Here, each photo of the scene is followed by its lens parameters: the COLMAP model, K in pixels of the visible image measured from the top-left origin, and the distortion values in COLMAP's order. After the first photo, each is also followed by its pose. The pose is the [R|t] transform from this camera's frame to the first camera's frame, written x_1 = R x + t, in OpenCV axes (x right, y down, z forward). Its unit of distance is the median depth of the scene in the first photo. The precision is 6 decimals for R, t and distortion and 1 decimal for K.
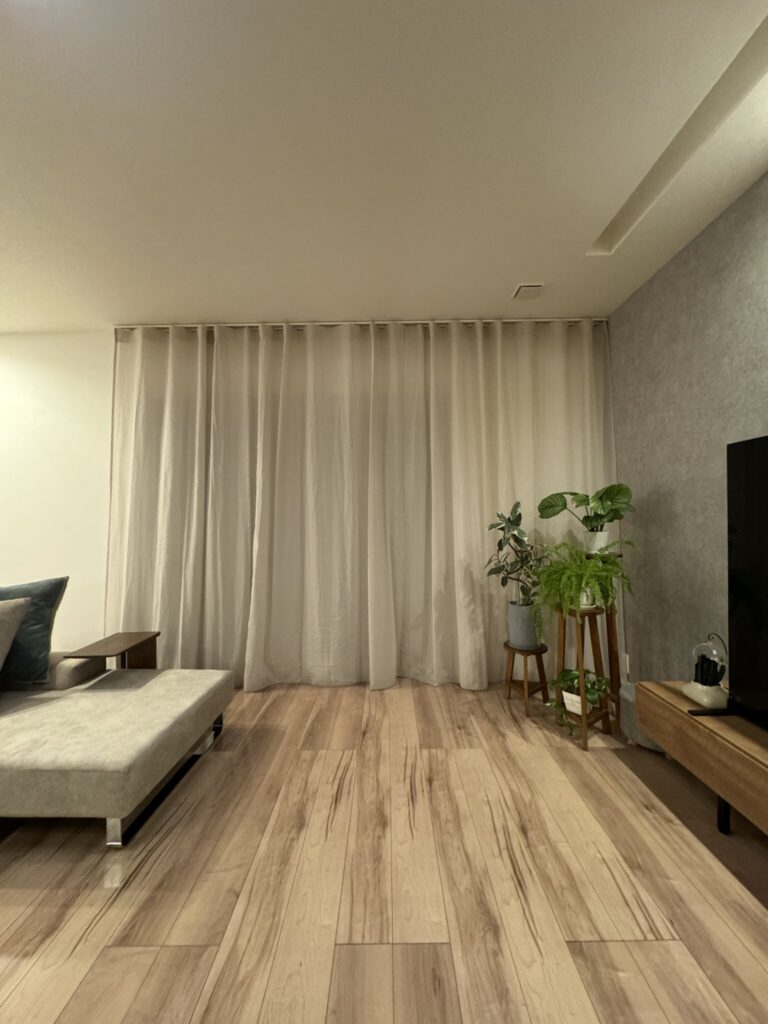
lens RADIAL K [[409.5, 0, 386.7], [0, 409.5, 510.2], [0, 0, 1]] dist [-0.000260, -0.000770]
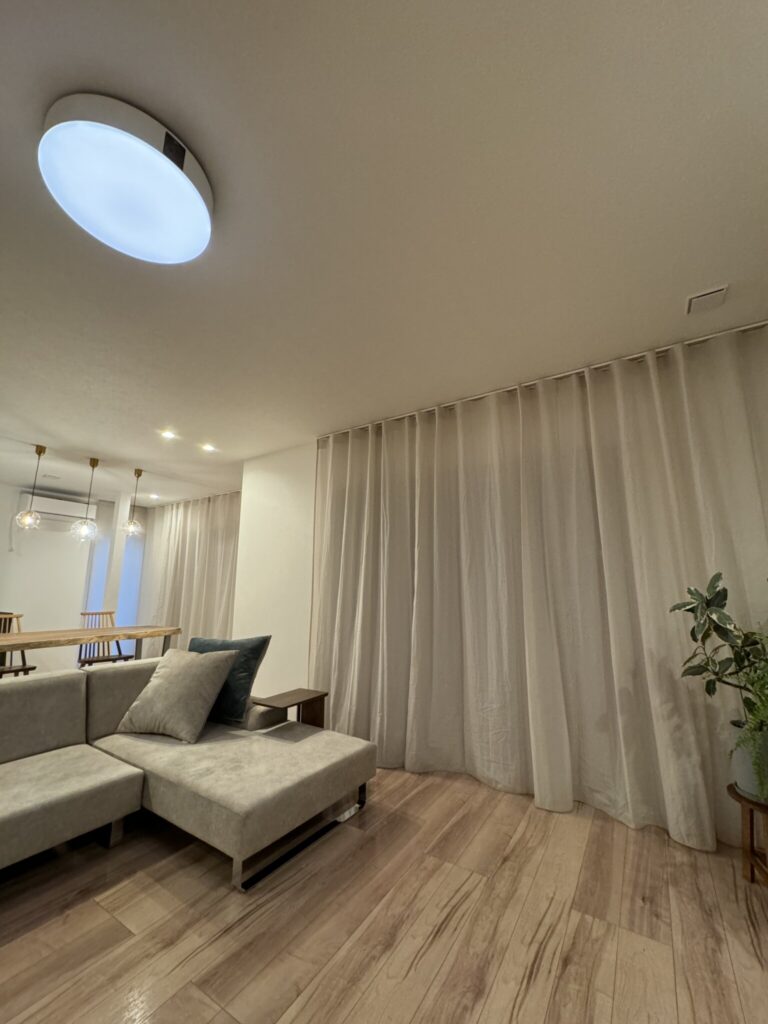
lens RADIAL K [[409.5, 0, 382.9], [0, 409.5, 512.6], [0, 0, 1]] dist [-0.000260, -0.000770]
pose [[0.845752, -0.084676, -0.526814, 0.217709], [-0.001742, 0.986884, -0.161420, -0.009258], [0.533573, 0.137439, 0.834512, 0.081249]]
